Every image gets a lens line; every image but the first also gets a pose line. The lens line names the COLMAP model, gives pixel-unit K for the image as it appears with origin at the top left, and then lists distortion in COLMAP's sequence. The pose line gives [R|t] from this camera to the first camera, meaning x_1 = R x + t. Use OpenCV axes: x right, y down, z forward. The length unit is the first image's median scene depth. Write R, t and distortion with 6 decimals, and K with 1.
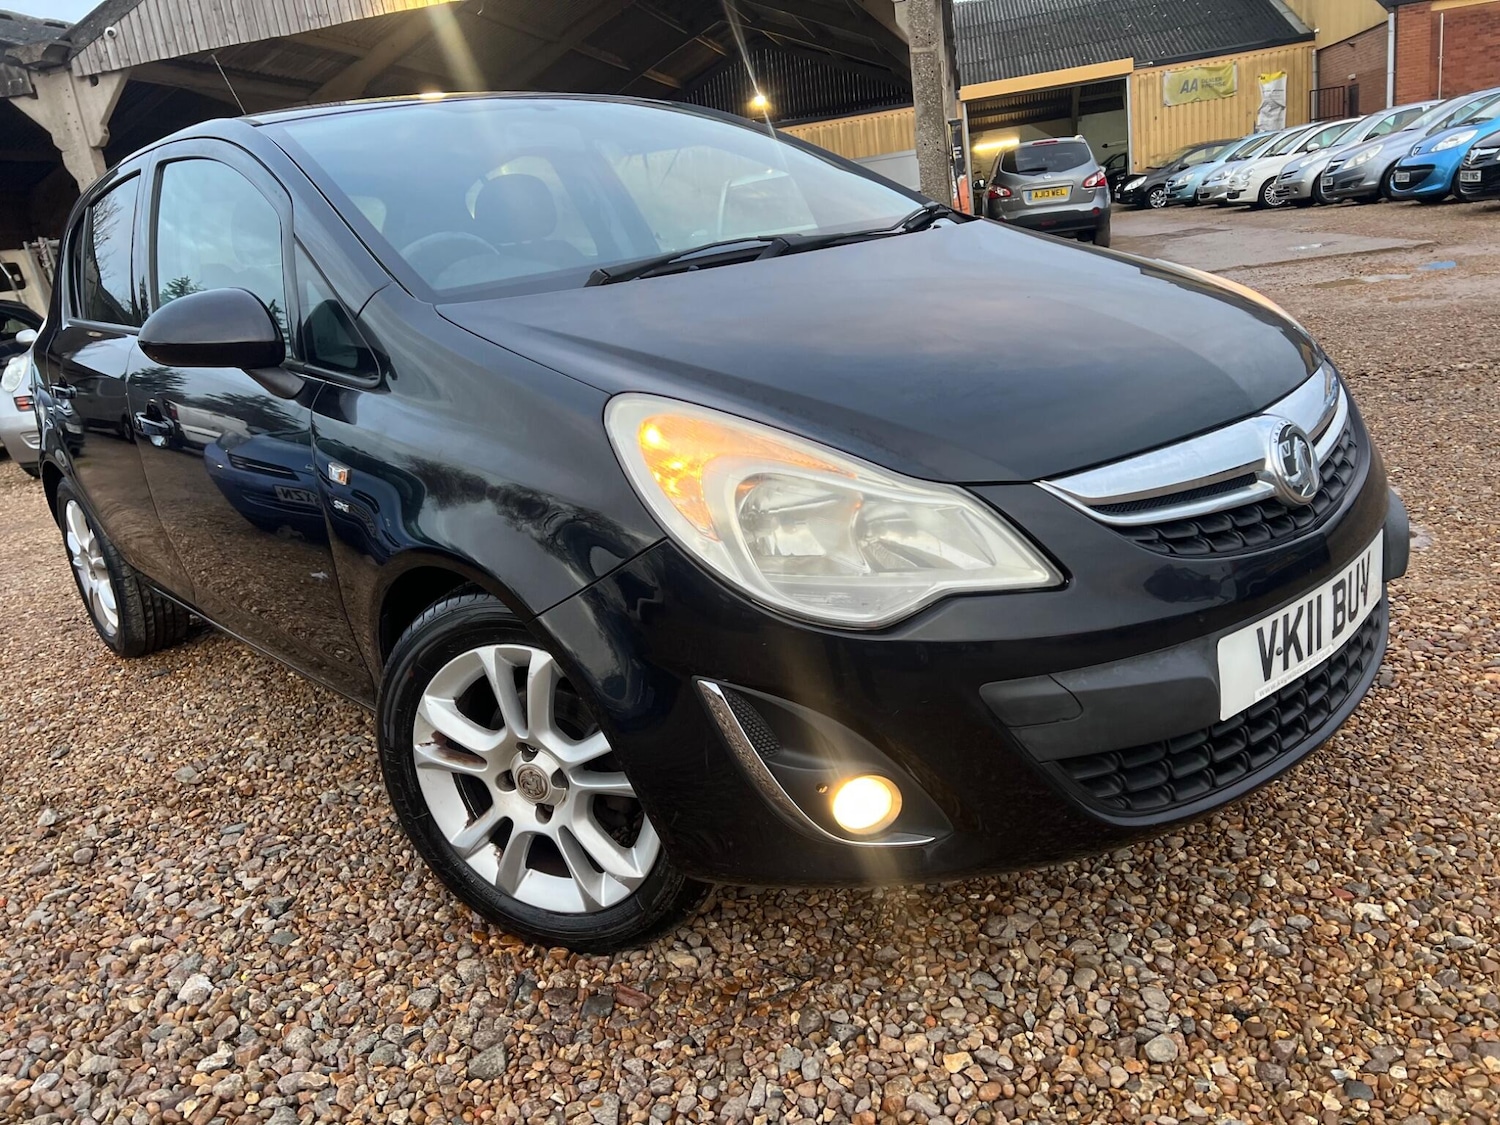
lens RADIAL K [[1124.1, 0, 740.1], [0, 1124.1, 557.6], [0, 0, 1]] dist [0.062230, -0.066697]
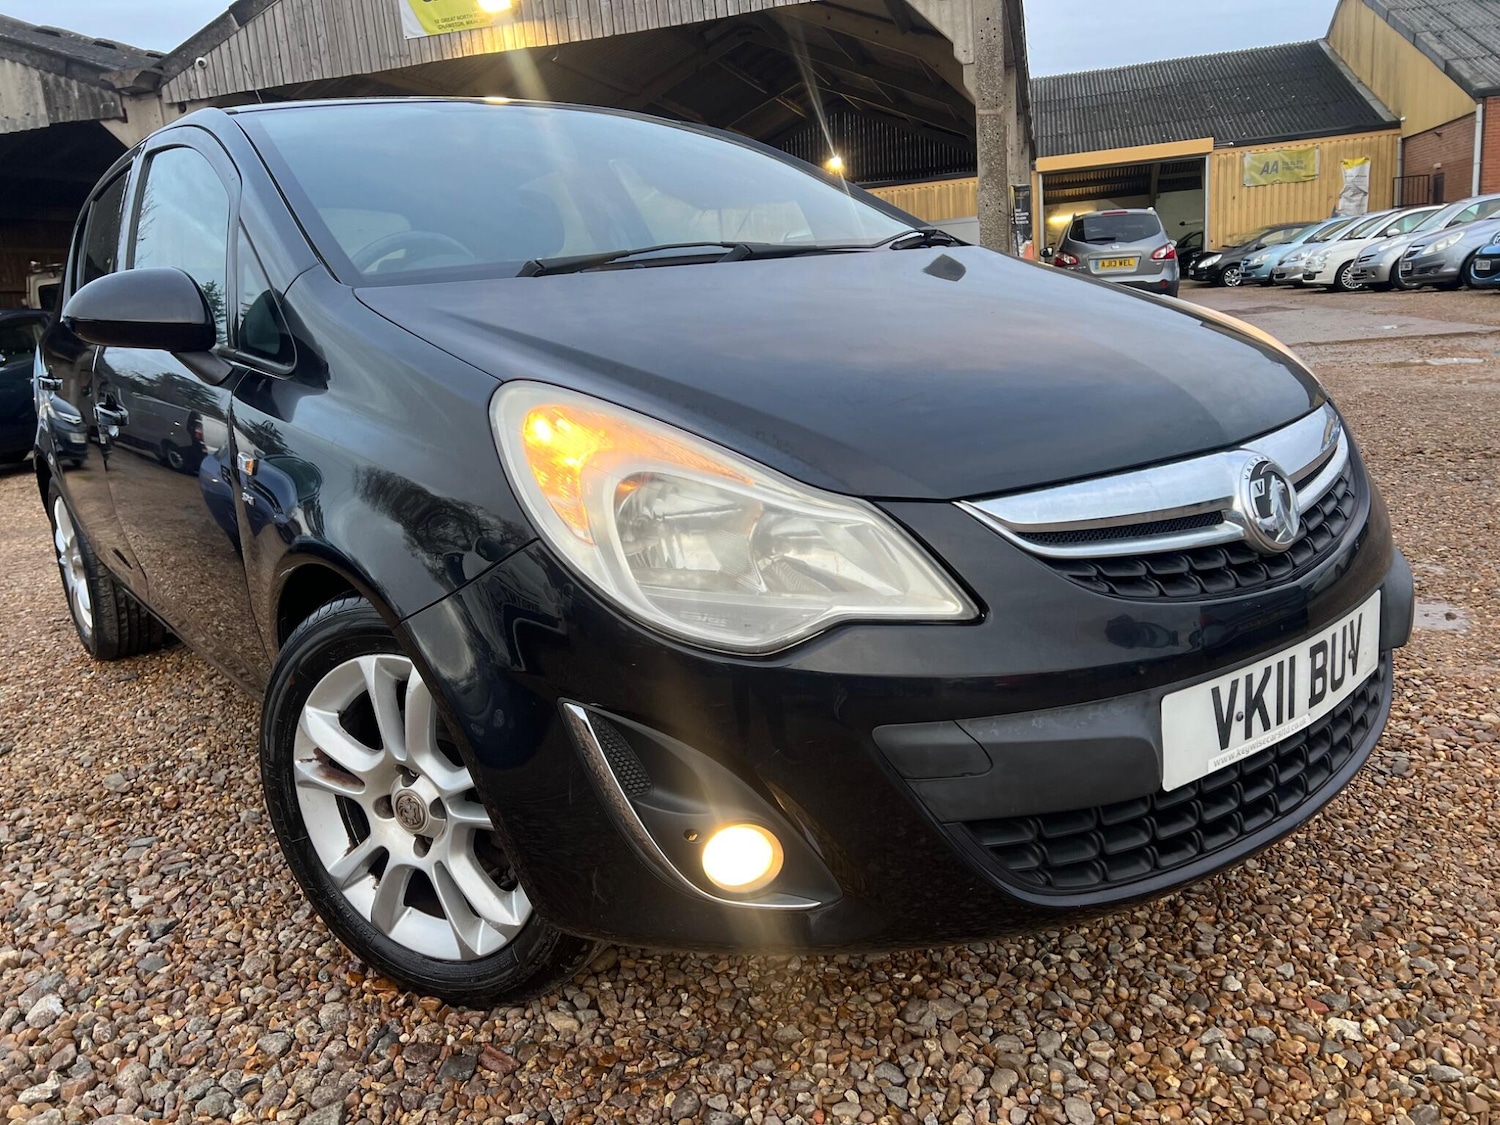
lens RADIAL K [[1124.1, 0, 747.2], [0, 1124.1, 554.2], [0, 0, 1]] dist [0.062230, -0.066697]
pose [[0.997023, 0.061303, -0.046768, 0.111390], [-0.063631, 0.996719, -0.050032, 0.022176], [0.043547, 0.052859, 0.997652, 0.091678]]
